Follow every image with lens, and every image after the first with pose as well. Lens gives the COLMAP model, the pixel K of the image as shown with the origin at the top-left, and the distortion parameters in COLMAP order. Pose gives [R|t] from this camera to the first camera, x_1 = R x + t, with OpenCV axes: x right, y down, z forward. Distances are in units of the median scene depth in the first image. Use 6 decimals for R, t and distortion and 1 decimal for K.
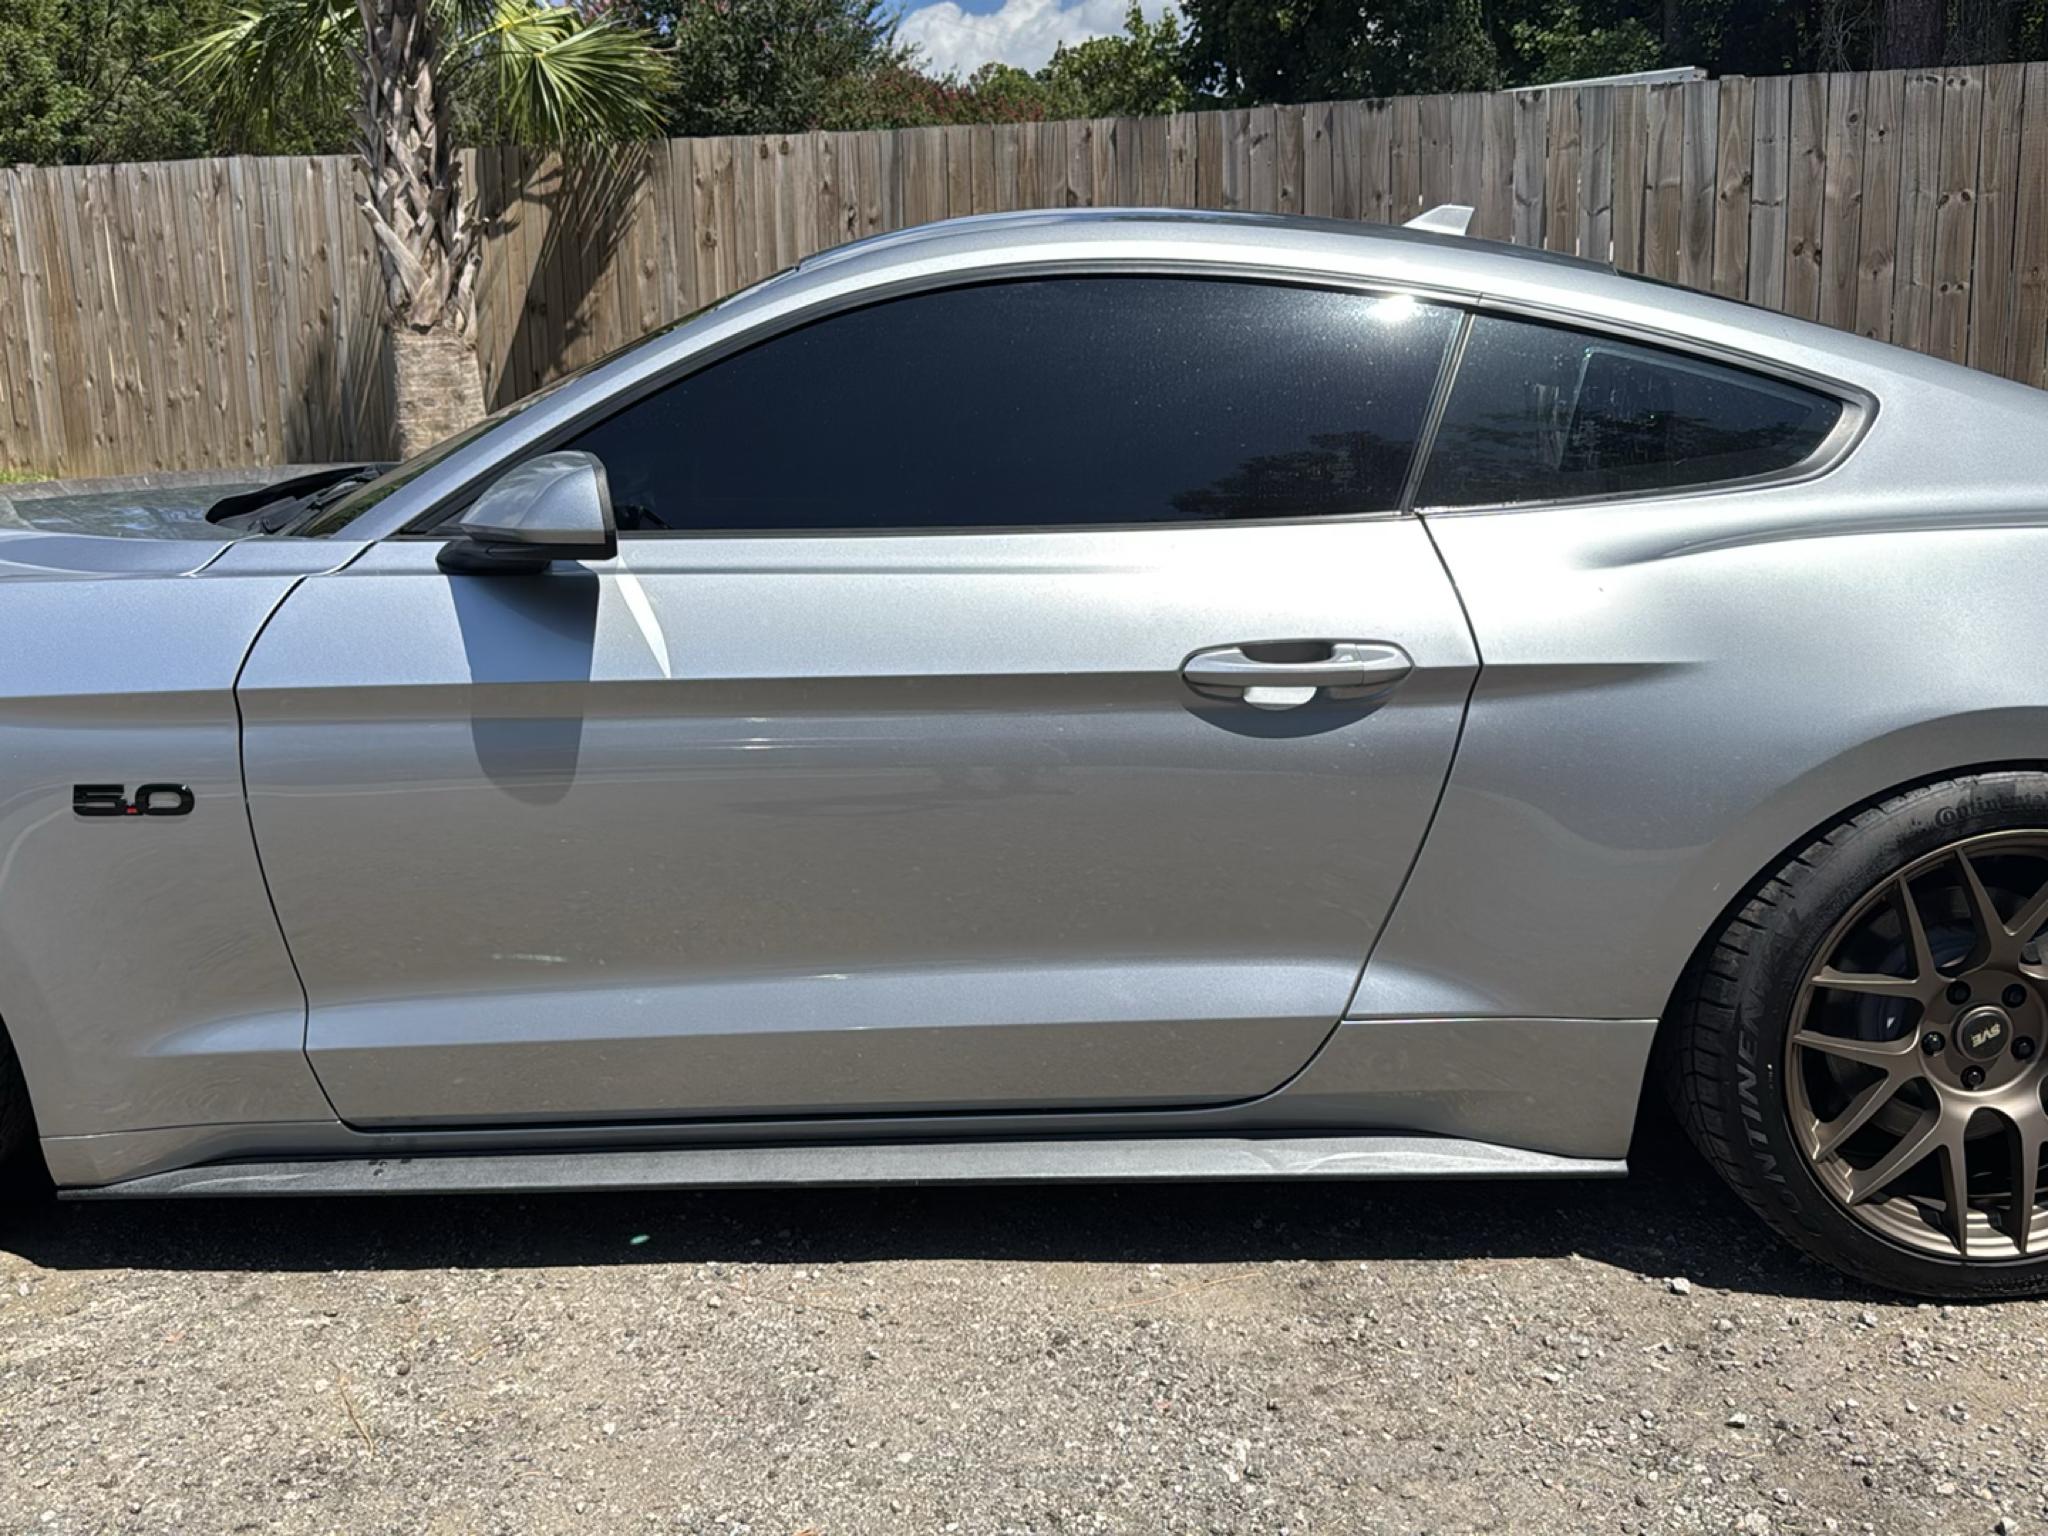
lens RADIAL K [[1797.8, 0, 1030.1], [0, 1797.8, 762.2], [0, 0, 1]] dist [0.107199, -0.206543]
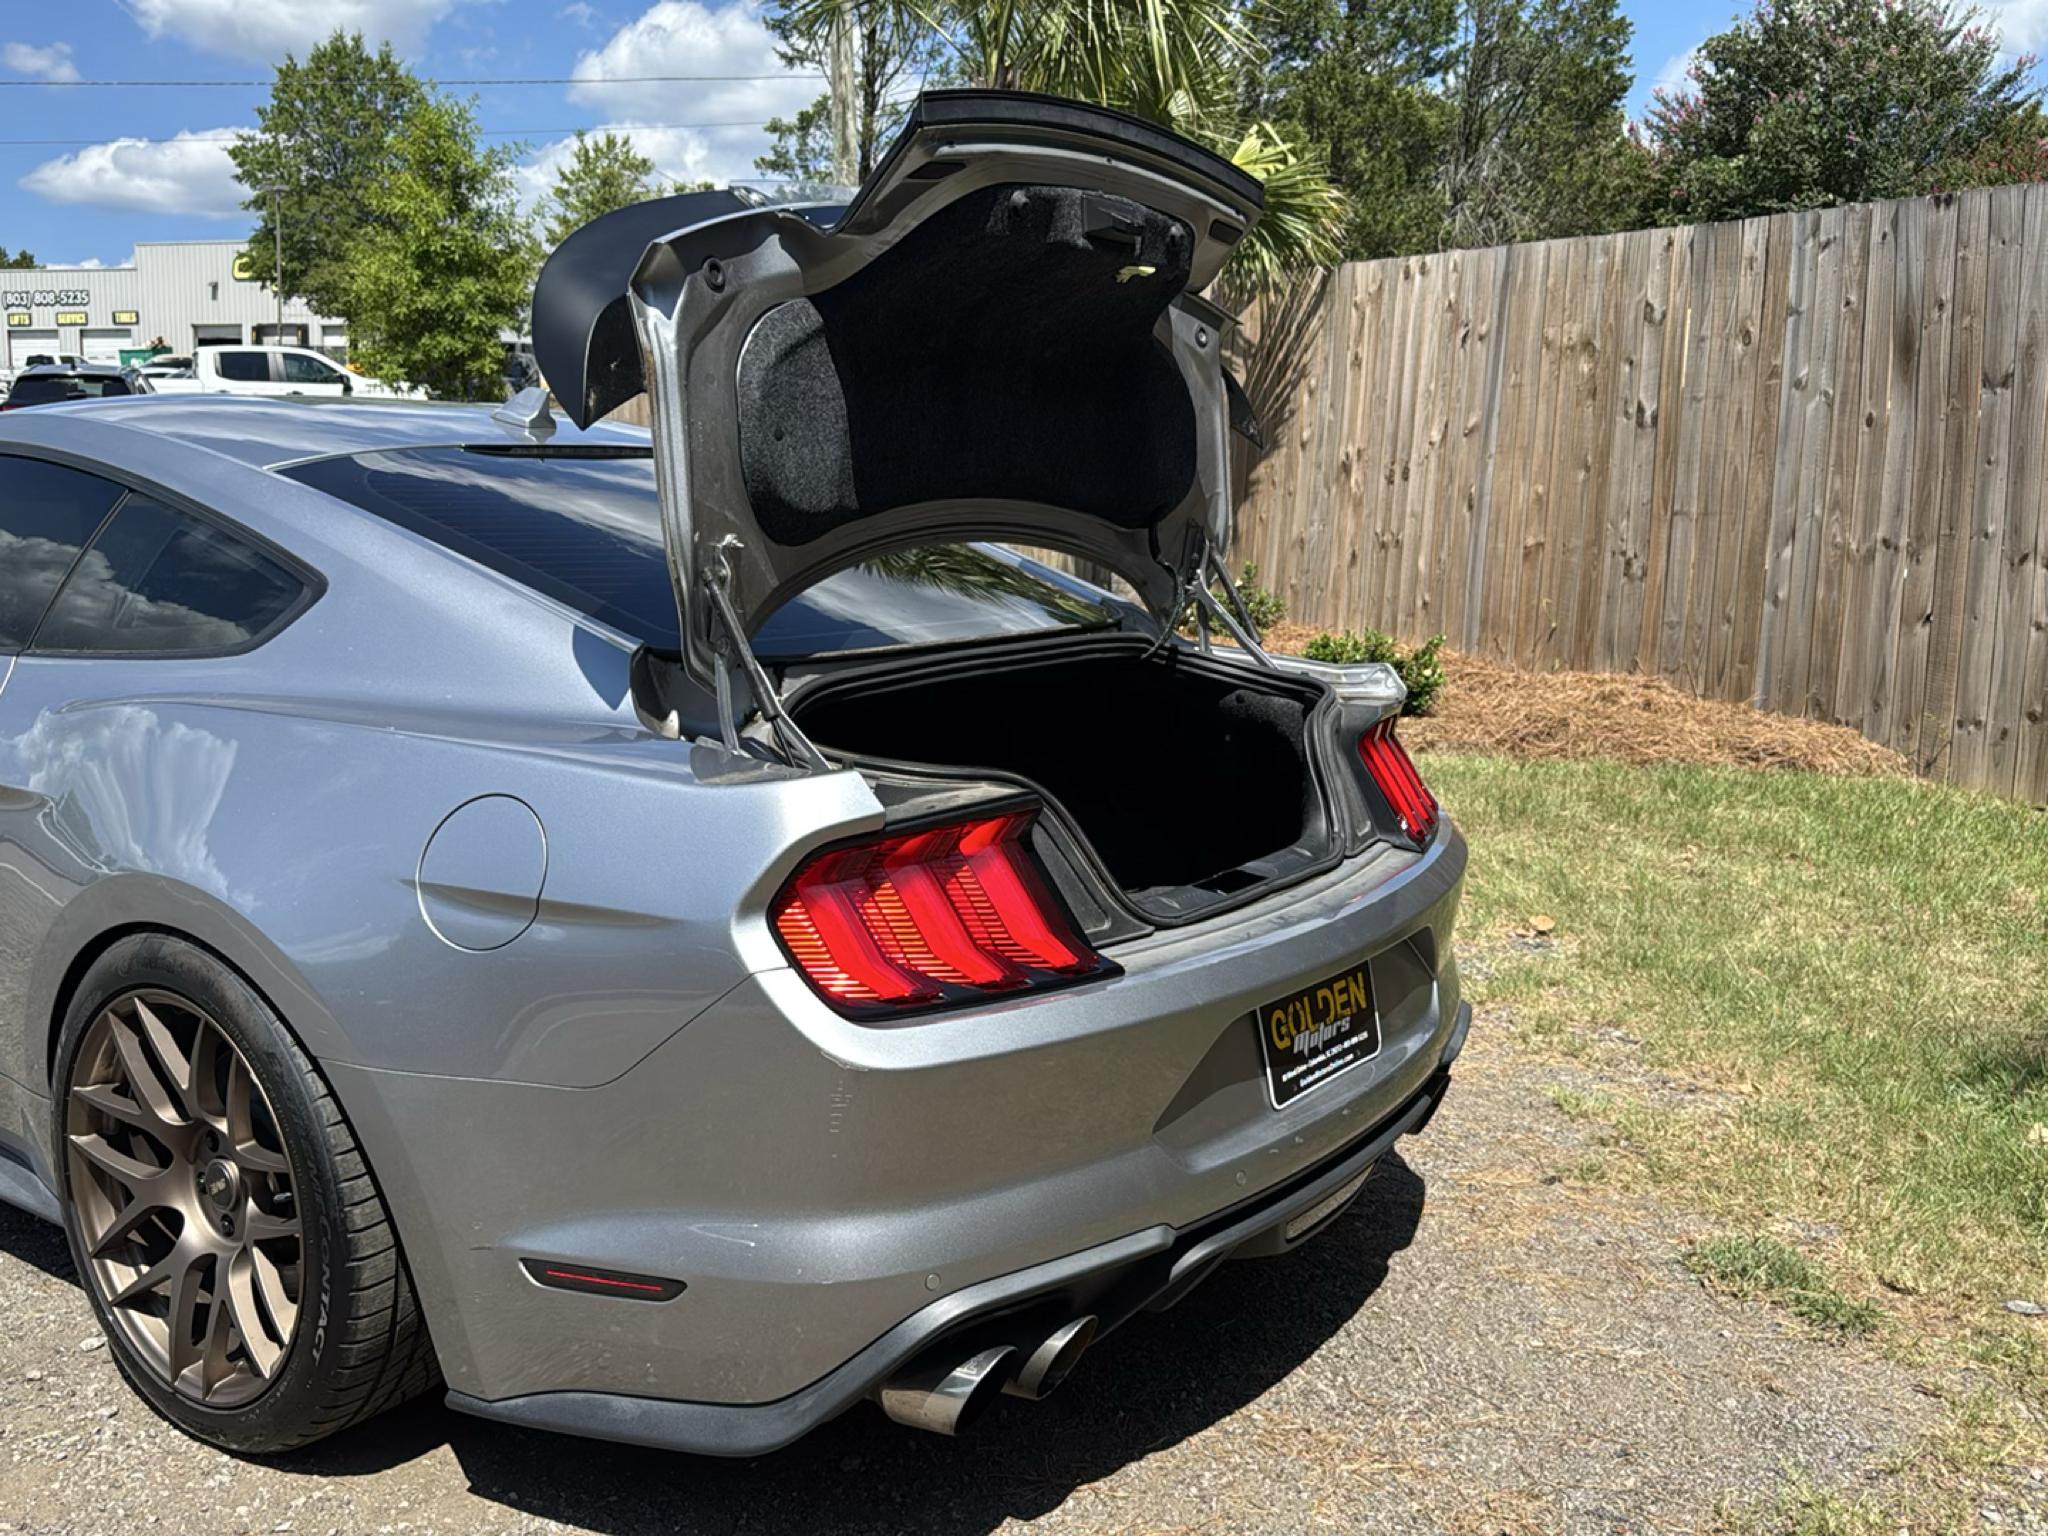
lens RADIAL K [[1797.8, 0, 1030.1], [0, 1797.8, 762.2], [0, 0, 1]] dist [0.107199, -0.206543]
pose [[0.817163, 0.116759, -0.564458, 0.365459], [-0.144679, 0.989467, -0.004778, -0.038778], [0.557955, 0.085570, 0.825448, 0.089681]]
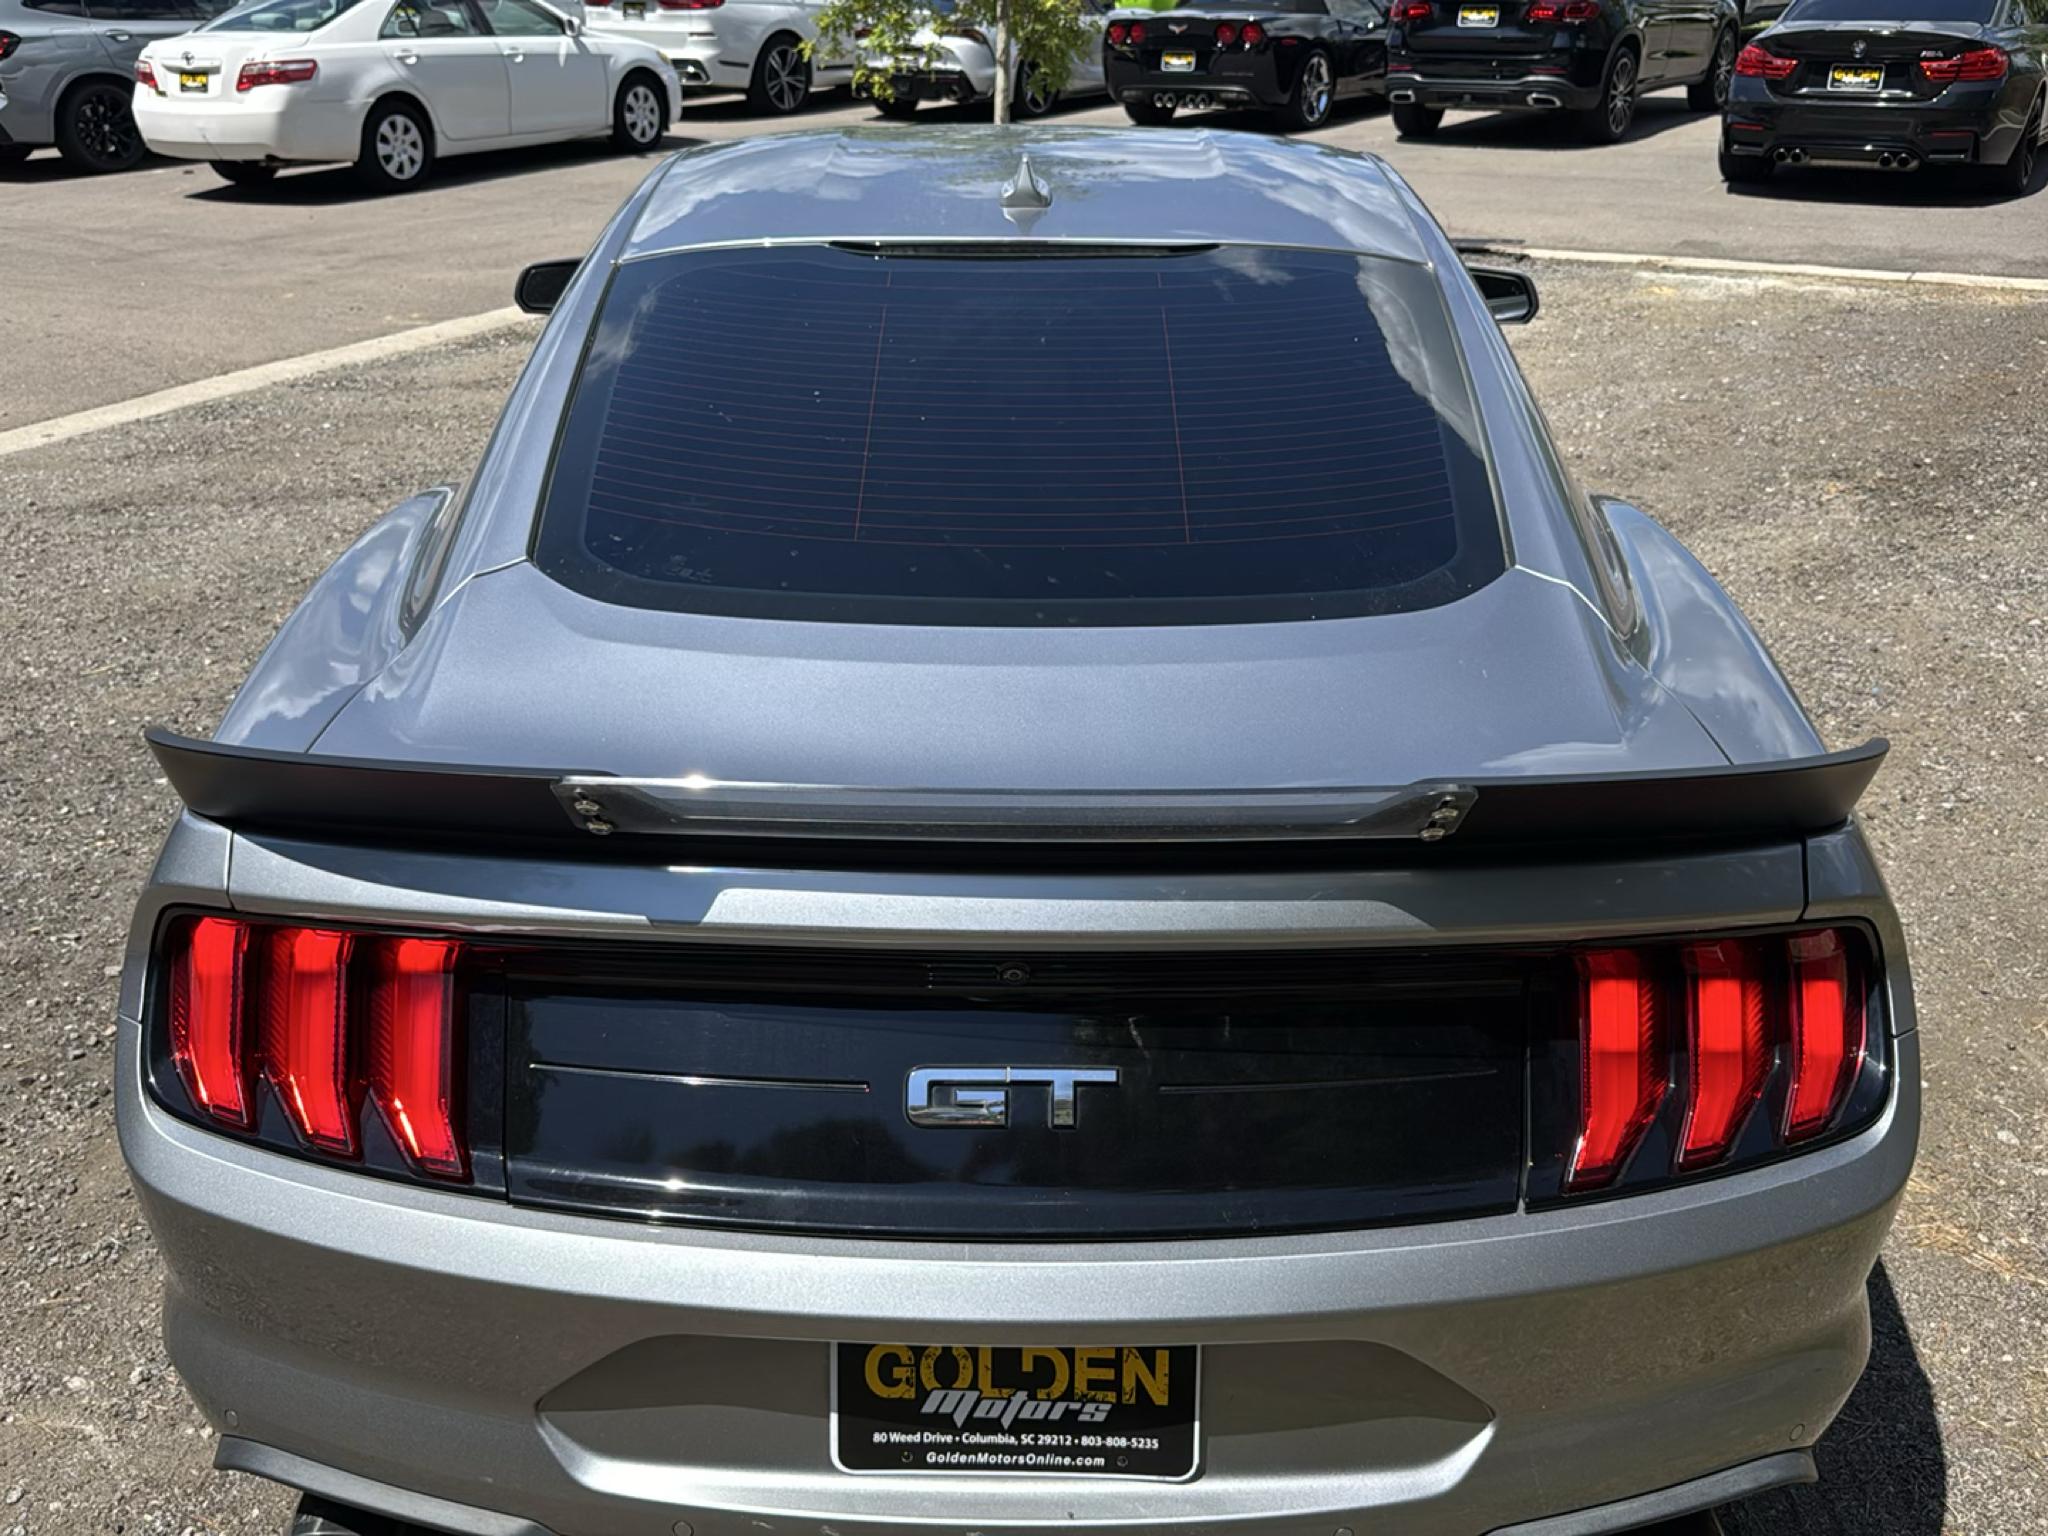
lens RADIAL K [[1834.9, 0, 1021.6], [0, 1834.9, 779.4], [0, 0, 1]] dist [-0.020492, 0.021593]
pose [[0.003457, 0.419472, -0.907762, 0.384947], [-0.222685, 0.885296, 0.408243, -0.128956], [0.974884, 0.200734, 0.096471, 0.313133]]
